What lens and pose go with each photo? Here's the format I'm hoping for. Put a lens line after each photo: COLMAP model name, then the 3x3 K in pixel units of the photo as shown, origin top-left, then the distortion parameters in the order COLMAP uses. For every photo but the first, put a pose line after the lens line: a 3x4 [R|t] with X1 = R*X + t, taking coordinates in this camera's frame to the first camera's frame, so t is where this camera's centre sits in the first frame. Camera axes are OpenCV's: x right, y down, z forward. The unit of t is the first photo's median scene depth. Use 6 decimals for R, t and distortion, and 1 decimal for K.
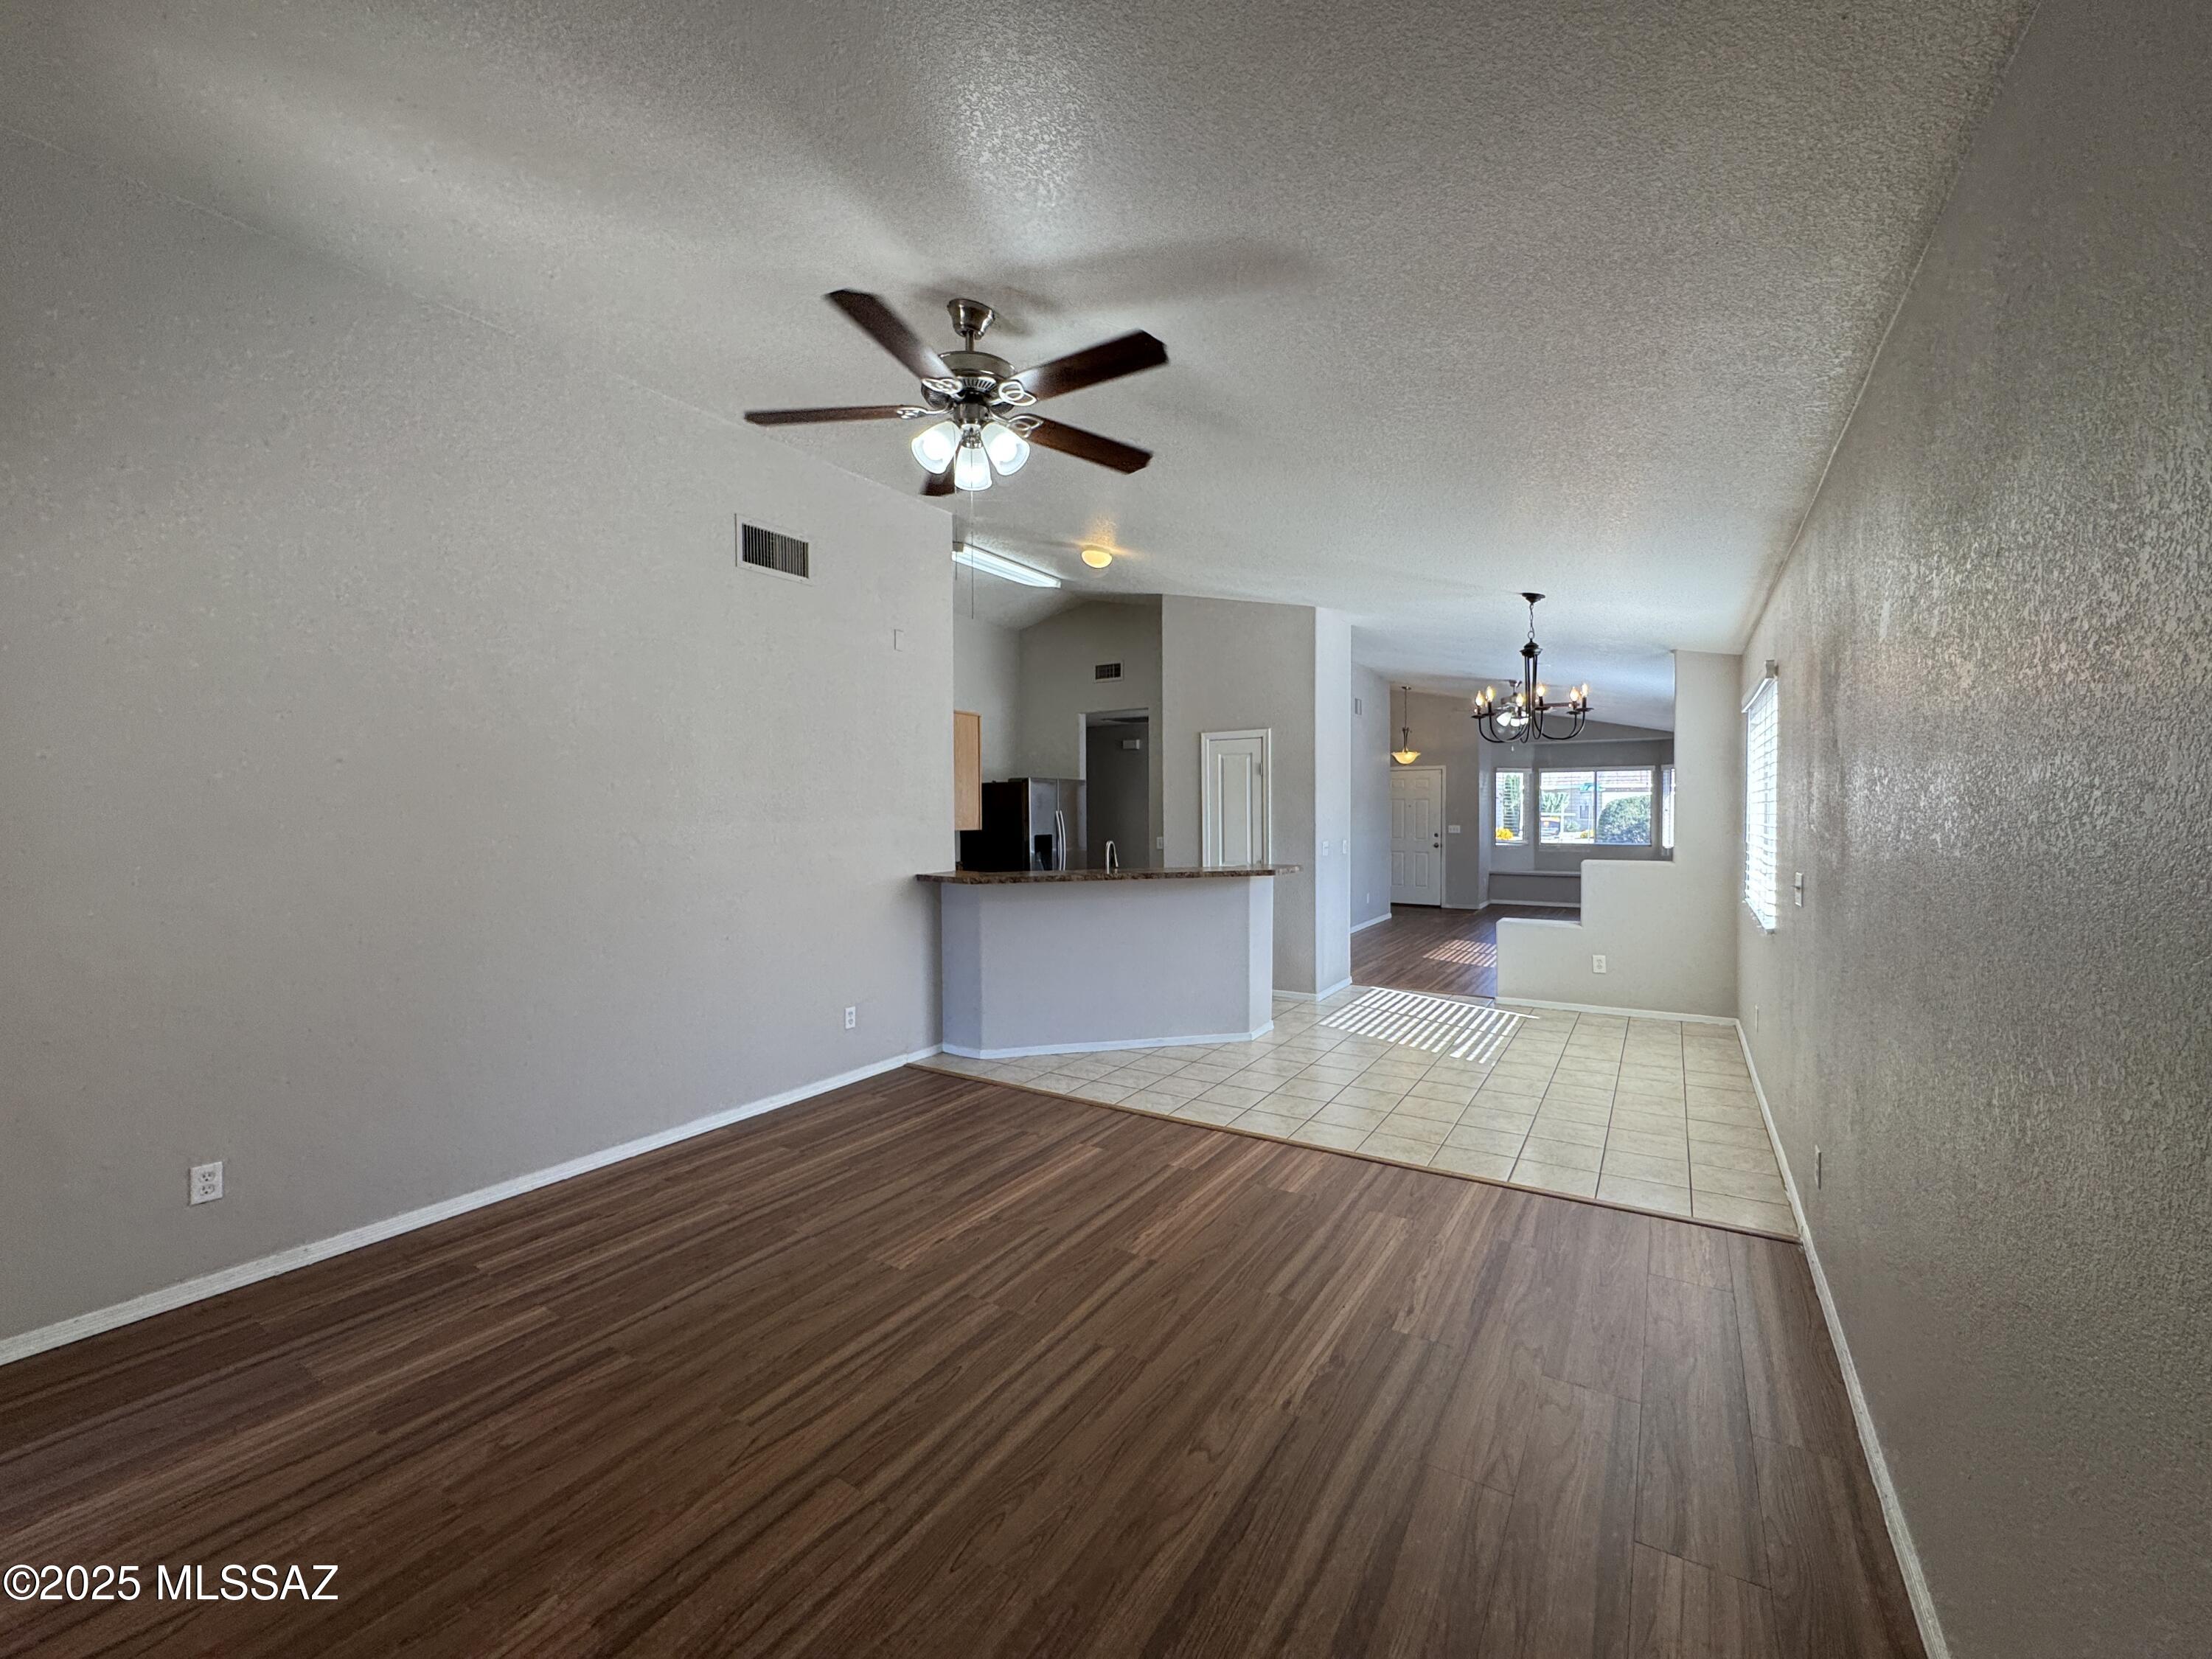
lens RADIAL K [[893.0, 0, 1106.0], [0, 893.0, 829.5], [0, 0, 1]] dist [0.000411, 0.000173]
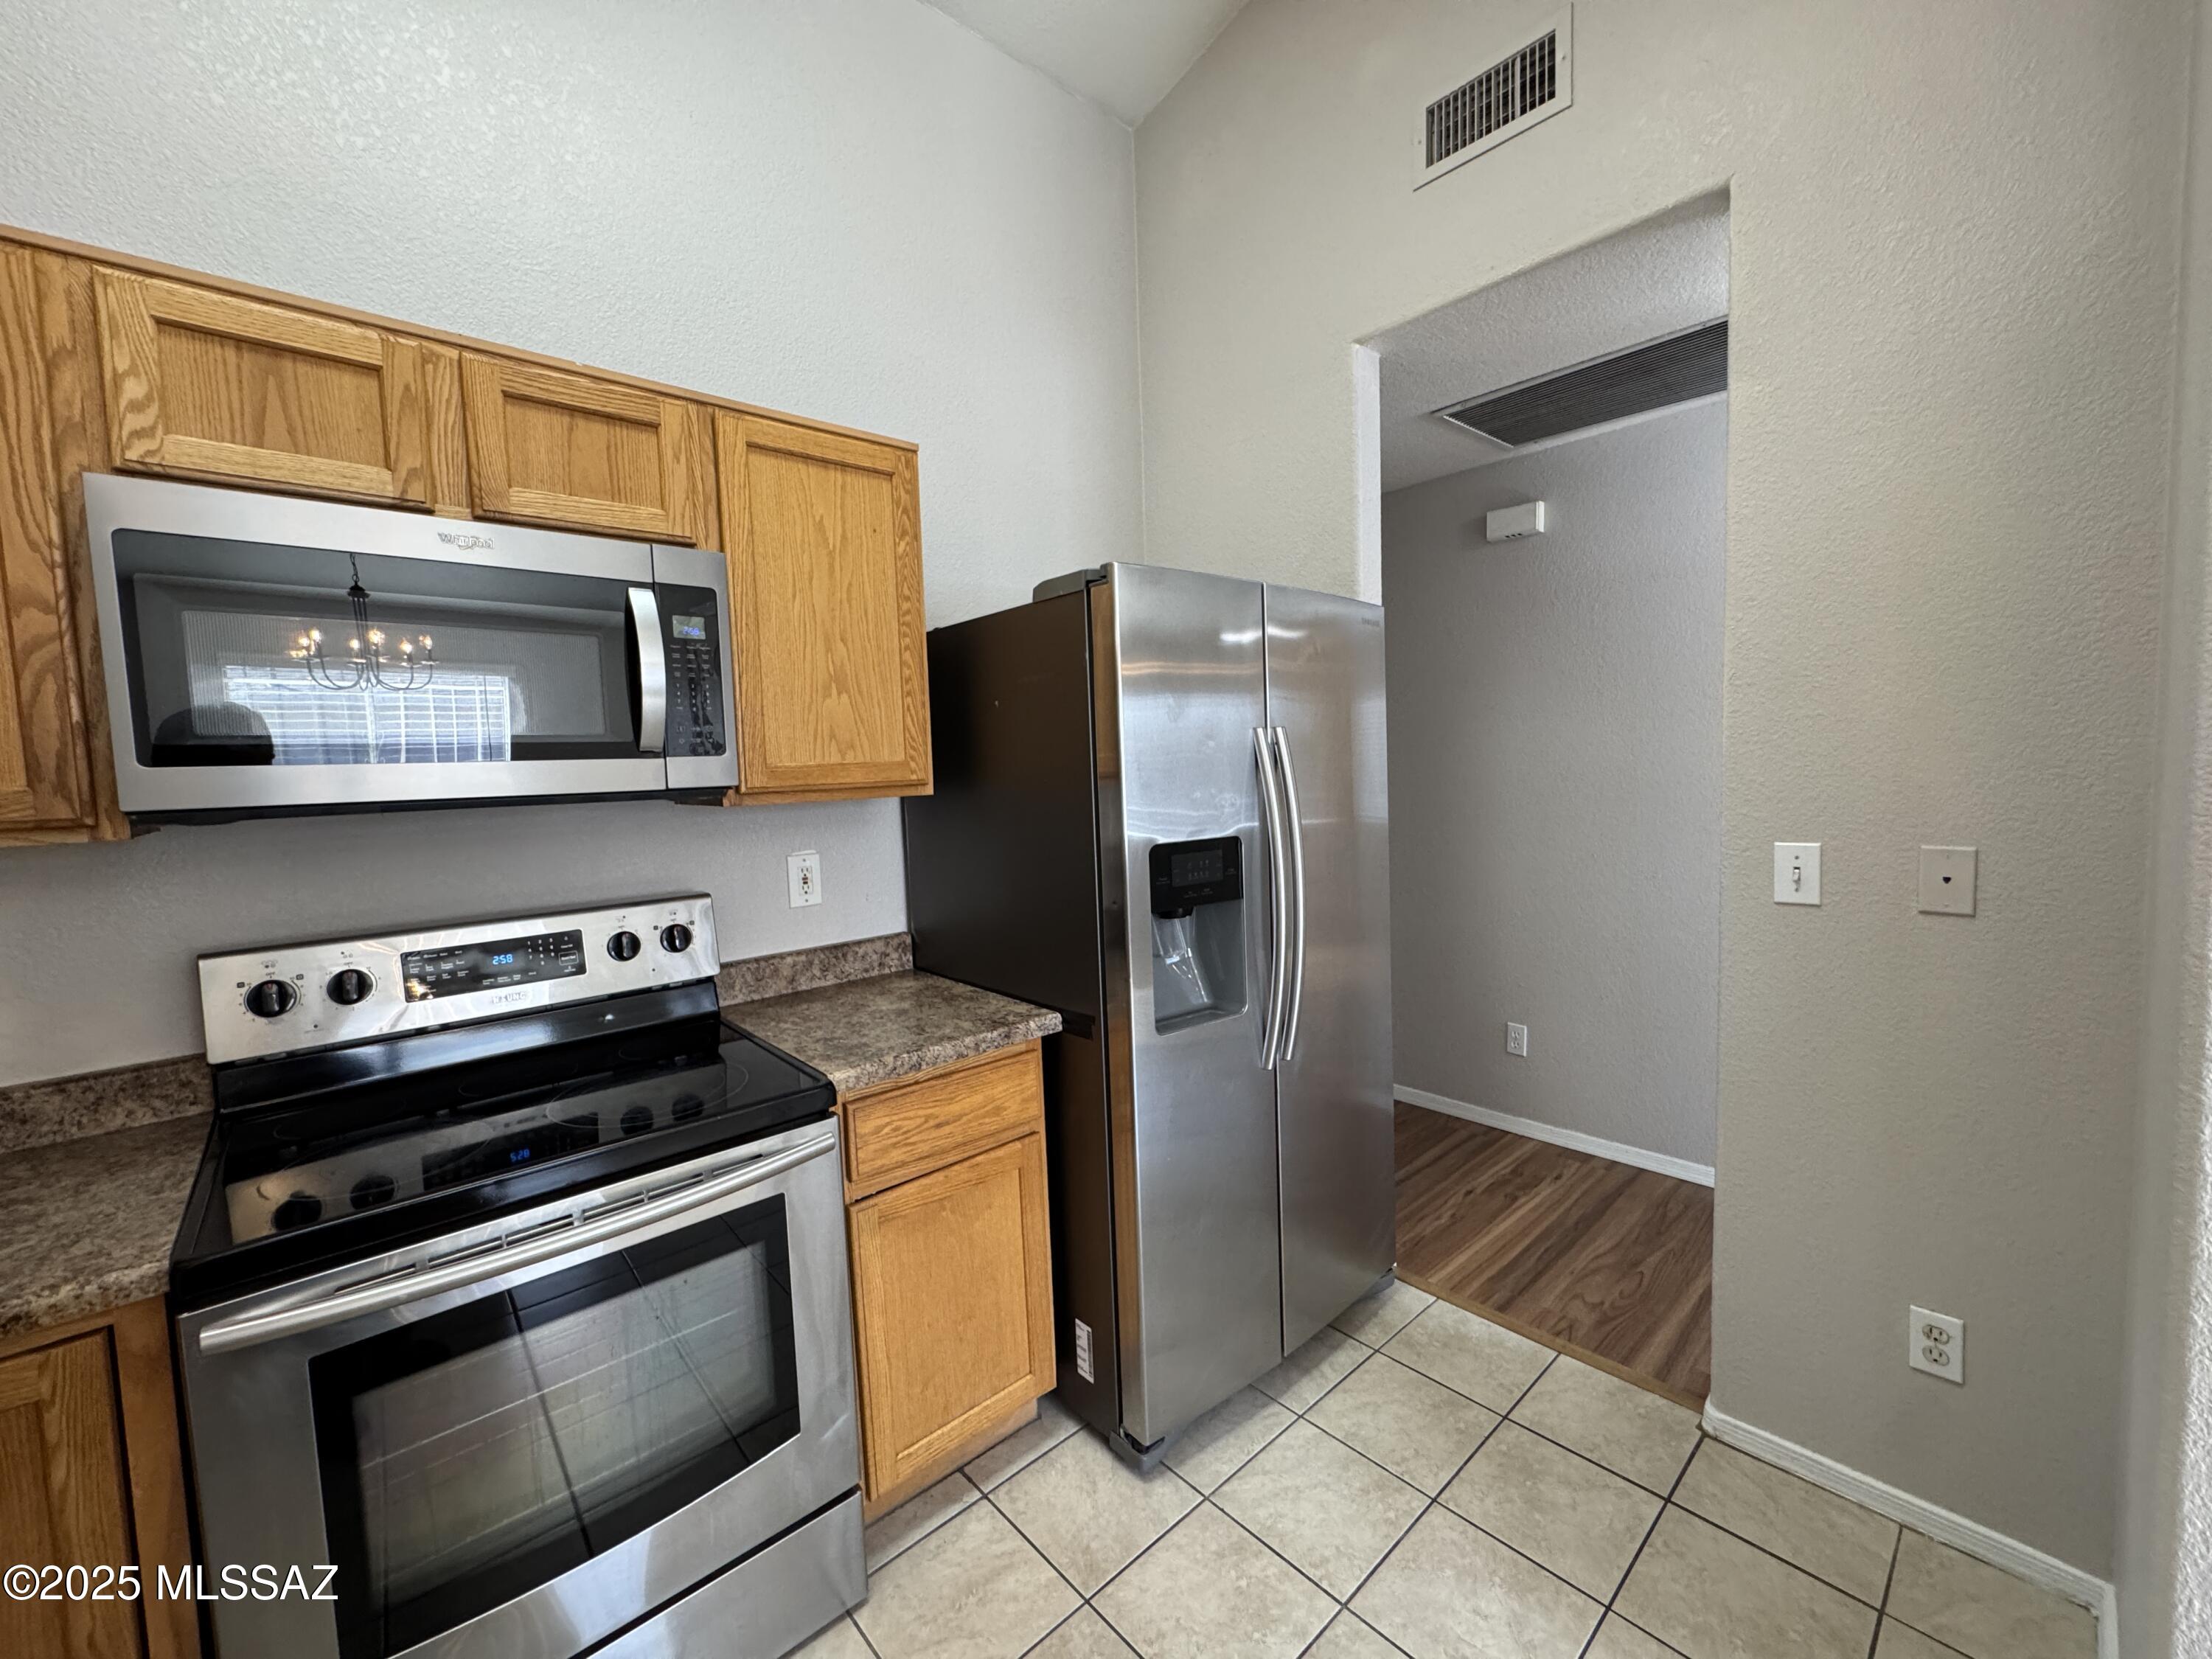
lens RADIAL K [[893.0, 0, 1106.0], [0, 893.0, 829.5], [0, 0, 1]] dist [0.000411, 0.000173]
pose [[0.963437, -0.002428, -0.267925, -0.031570], [0.018032, 0.998279, 0.055795, -0.007806], [0.267329, -0.058586, 0.961823, 0.754207]]
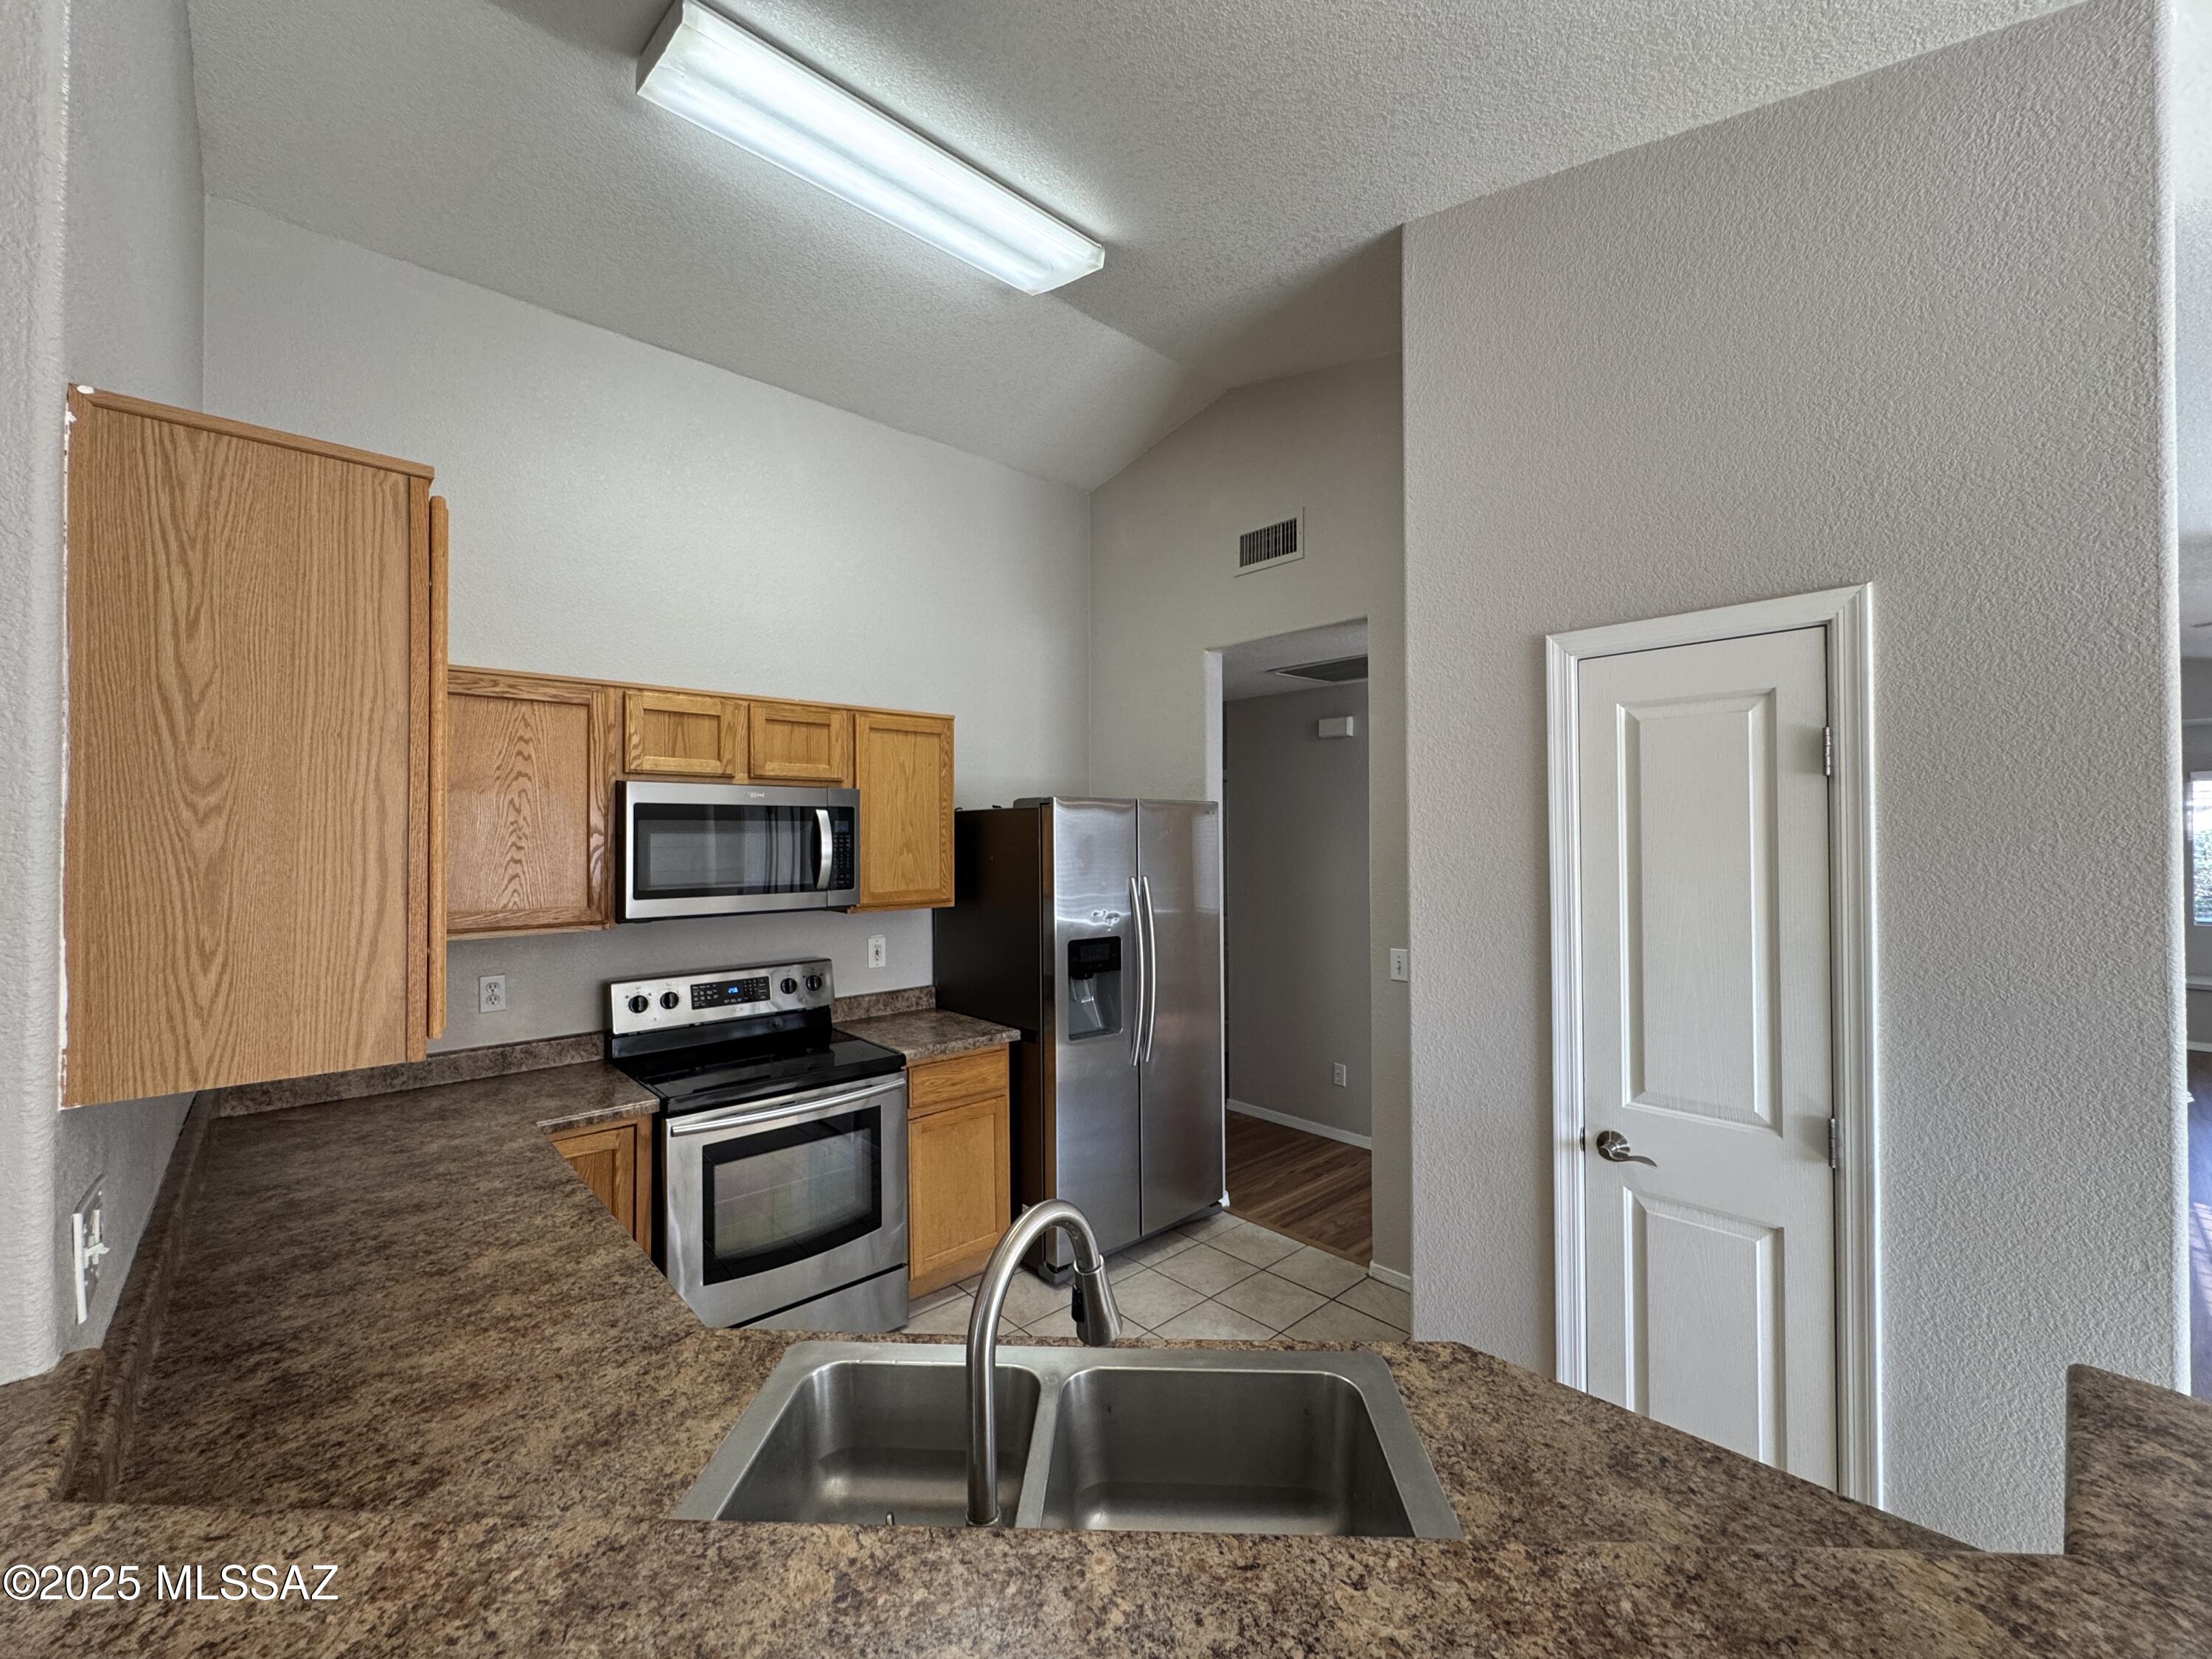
lens RADIAL K [[893.0, 0, 1106.0], [0, 893.0, 829.5], [0, 0, 1]] dist [0.000411, 0.000173]
pose [[0.966746, 0.004256, -0.255704, 0.036794], [-0.011248, 0.999602, -0.025890, -0.030461], [0.255492, 0.027905, 0.966408, 0.582911]]
